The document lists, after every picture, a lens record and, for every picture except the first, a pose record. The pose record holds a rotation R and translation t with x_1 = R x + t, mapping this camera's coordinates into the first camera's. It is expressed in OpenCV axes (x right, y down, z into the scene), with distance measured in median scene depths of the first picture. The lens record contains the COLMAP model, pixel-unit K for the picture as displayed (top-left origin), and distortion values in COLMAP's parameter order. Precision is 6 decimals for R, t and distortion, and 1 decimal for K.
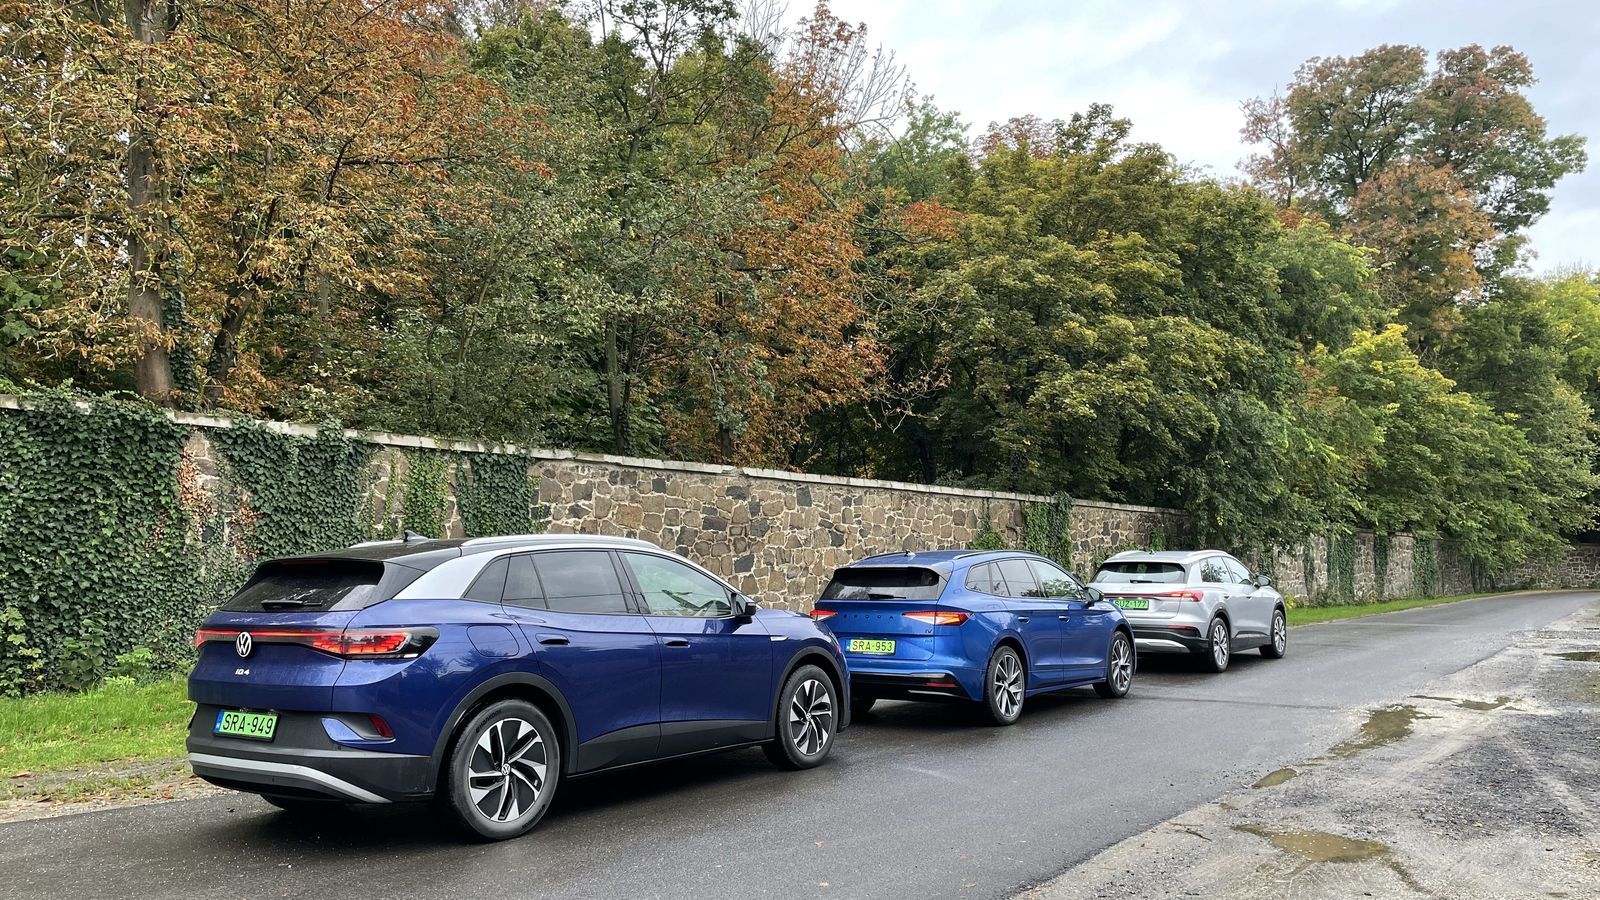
lens RADIAL K [[1285.0, 0, 805.4], [0, 1285.0, 460.8], [0, 0, 1]] dist [0.063340, -0.021785]
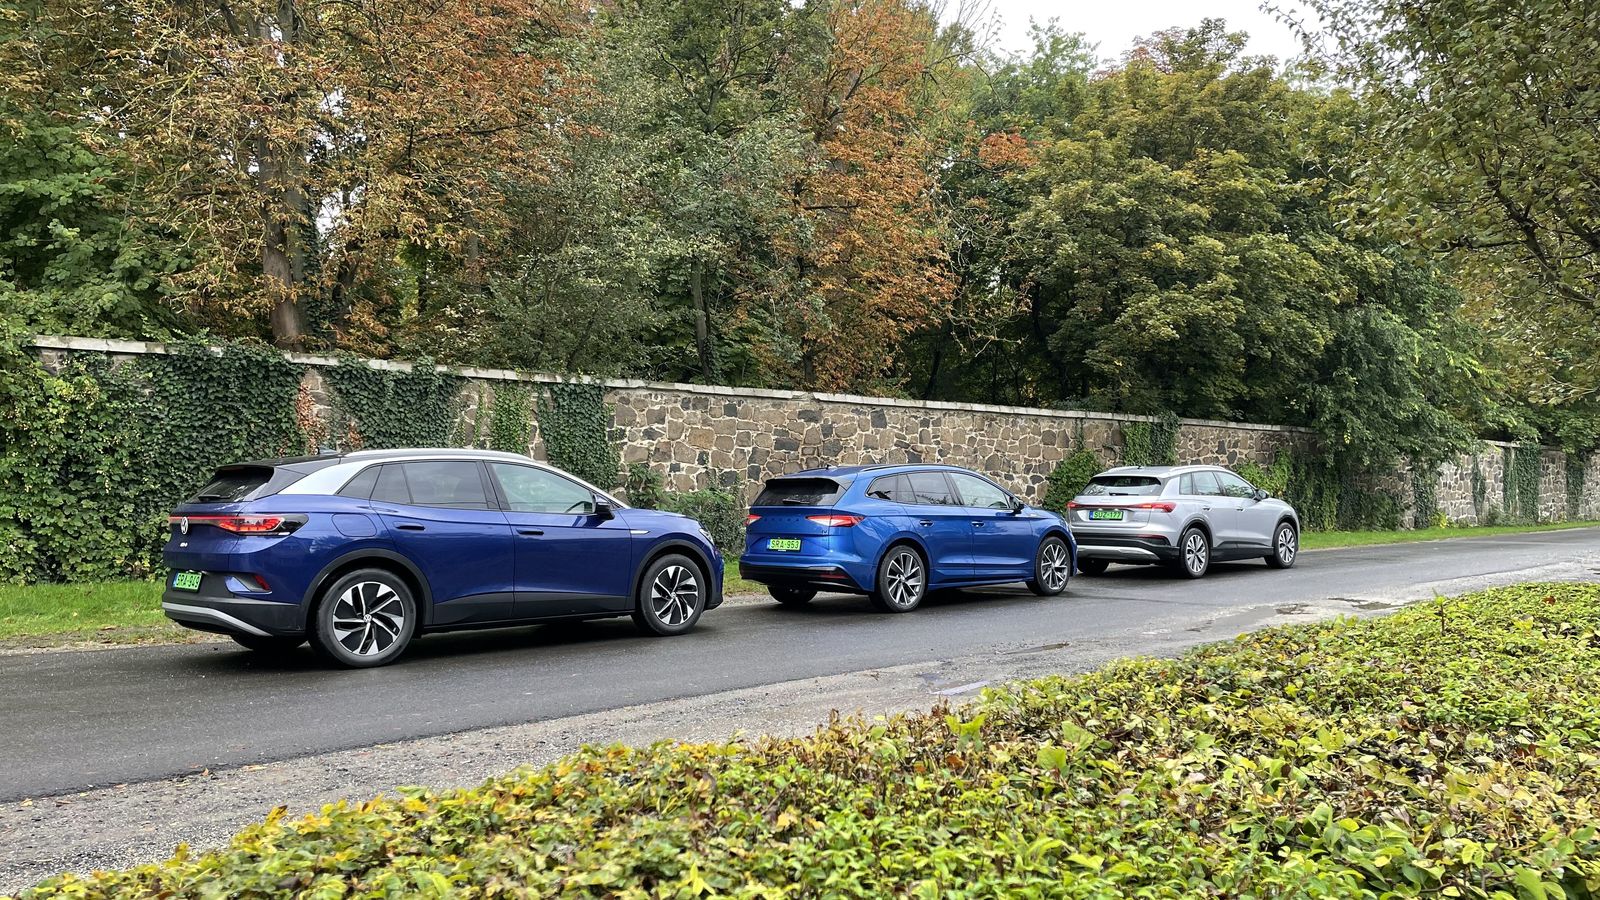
lens RADIAL K [[1285.0, 0, 792.8], [0, 1285.0, 450.3], [0, 0, 1]] dist [0.063340, -0.021785]
pose [[0.983798, -0.005341, -0.179199, 0.160152], [0.014527, 0.998644, 0.049988, -0.000829], [0.178689, -0.051781, 0.982542, -0.091607]]
